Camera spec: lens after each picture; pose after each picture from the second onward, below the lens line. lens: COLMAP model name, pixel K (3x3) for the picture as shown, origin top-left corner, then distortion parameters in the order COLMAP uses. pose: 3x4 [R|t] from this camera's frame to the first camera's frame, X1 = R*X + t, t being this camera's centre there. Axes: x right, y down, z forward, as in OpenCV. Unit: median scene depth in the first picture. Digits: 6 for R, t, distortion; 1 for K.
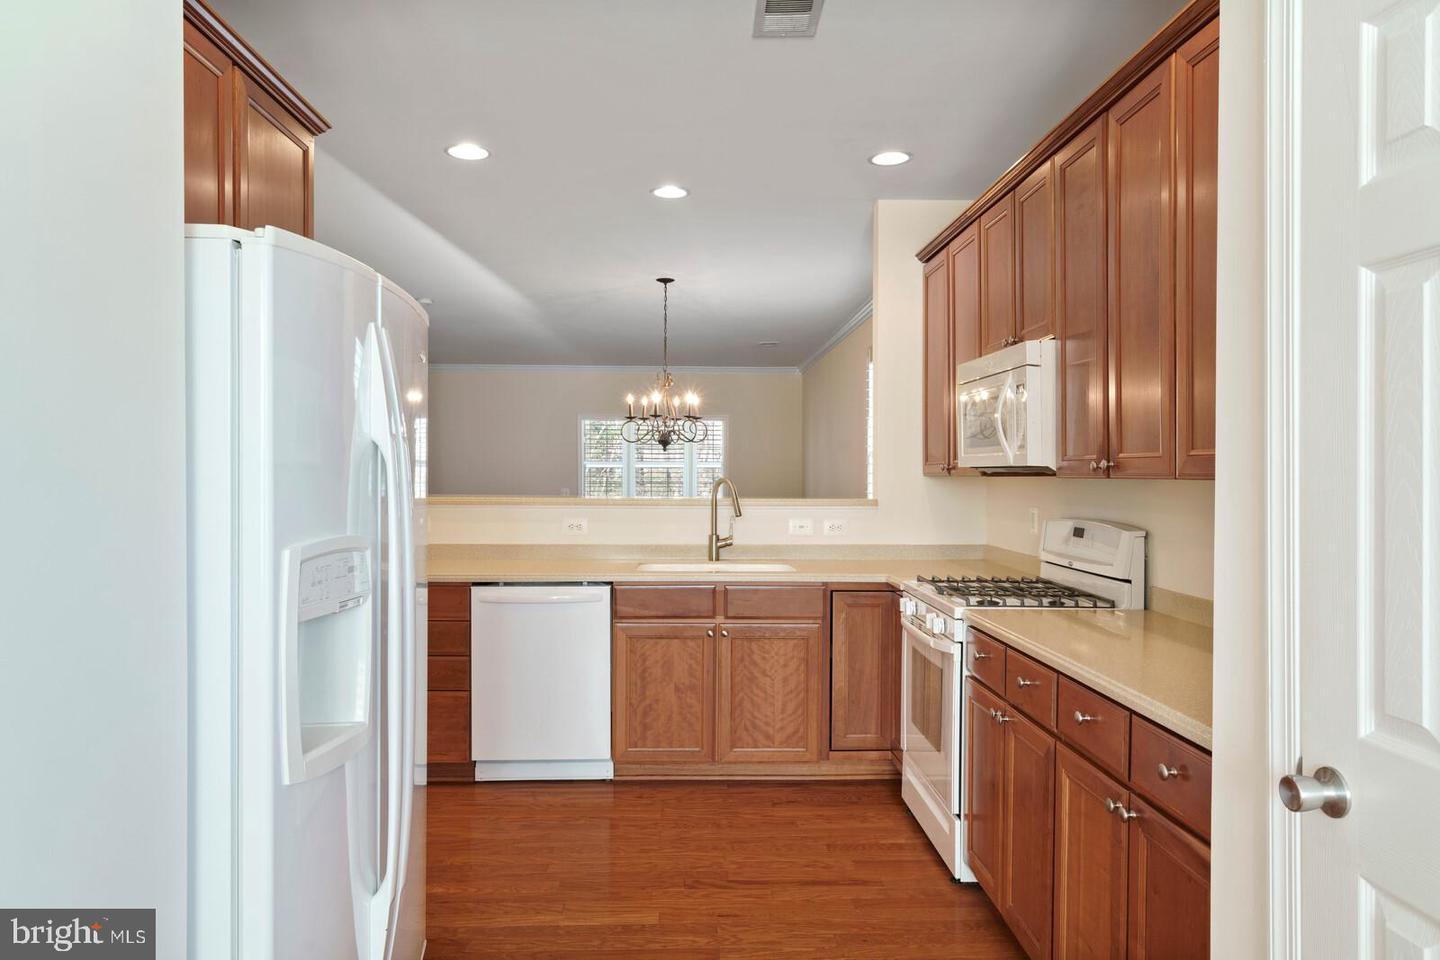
lens RADIAL K [[980.2, 0, 720.0], [0, 980.2, 480.0], [0, 0, 1]] dist [0.002365, 0.000108]
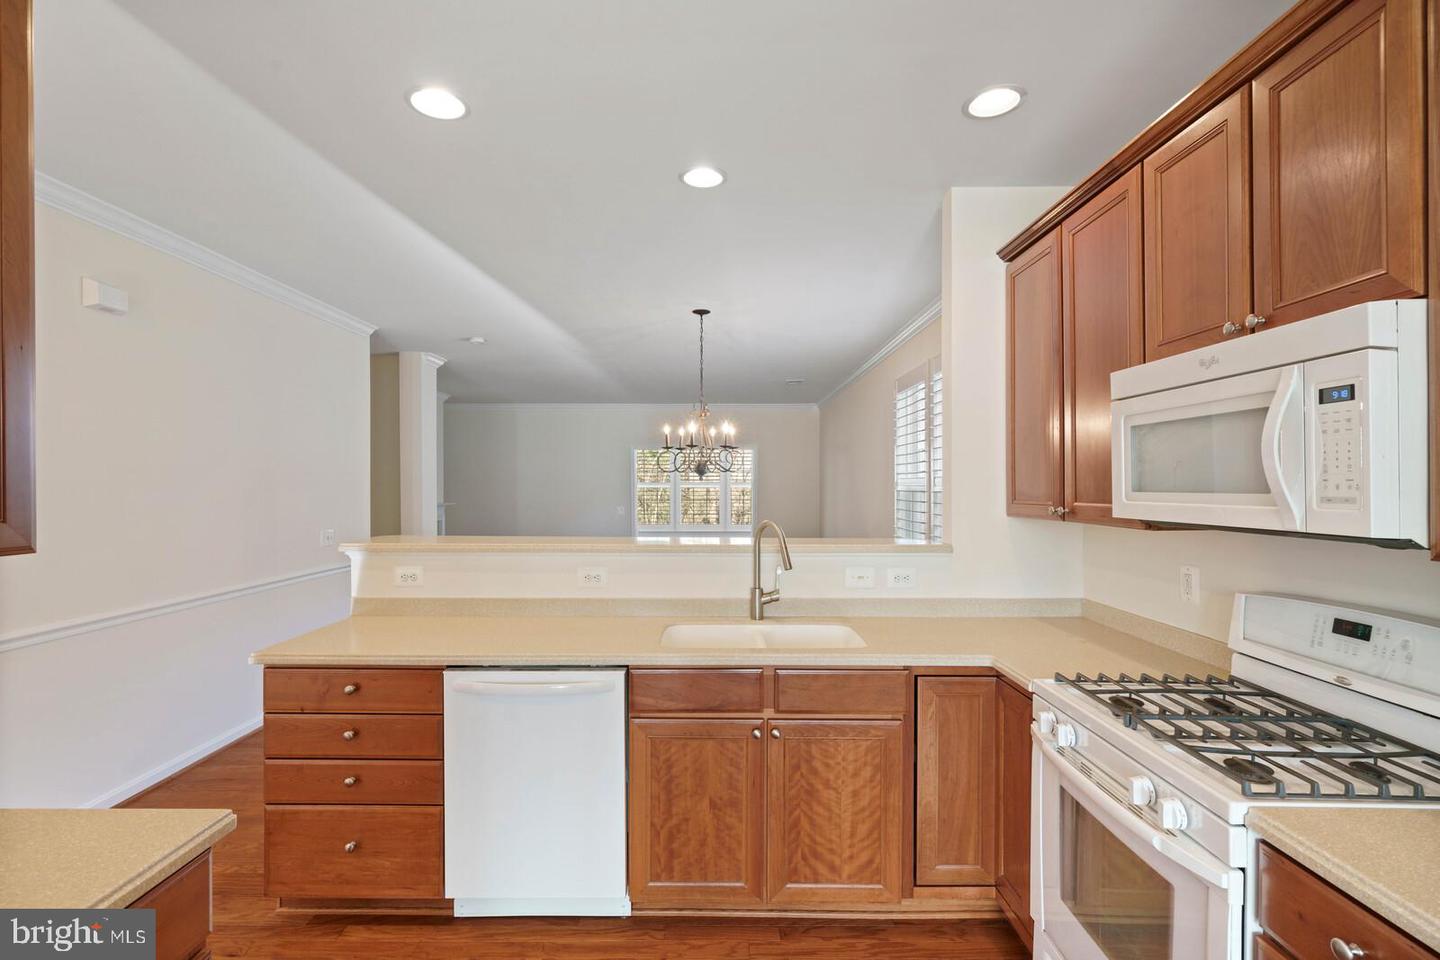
lens RADIAL K [[651.0, 0, 708.9], [0, 651.0, 473.3], [0, 0, 1]] dist [0.001865, 0.000528]
pose [[0.998600, -0.003378, -0.052787, -0.019118], [0.002230, 0.999760, -0.021795, -0.032927], [0.052848, 0.021647, 0.998368, 0.485110]]
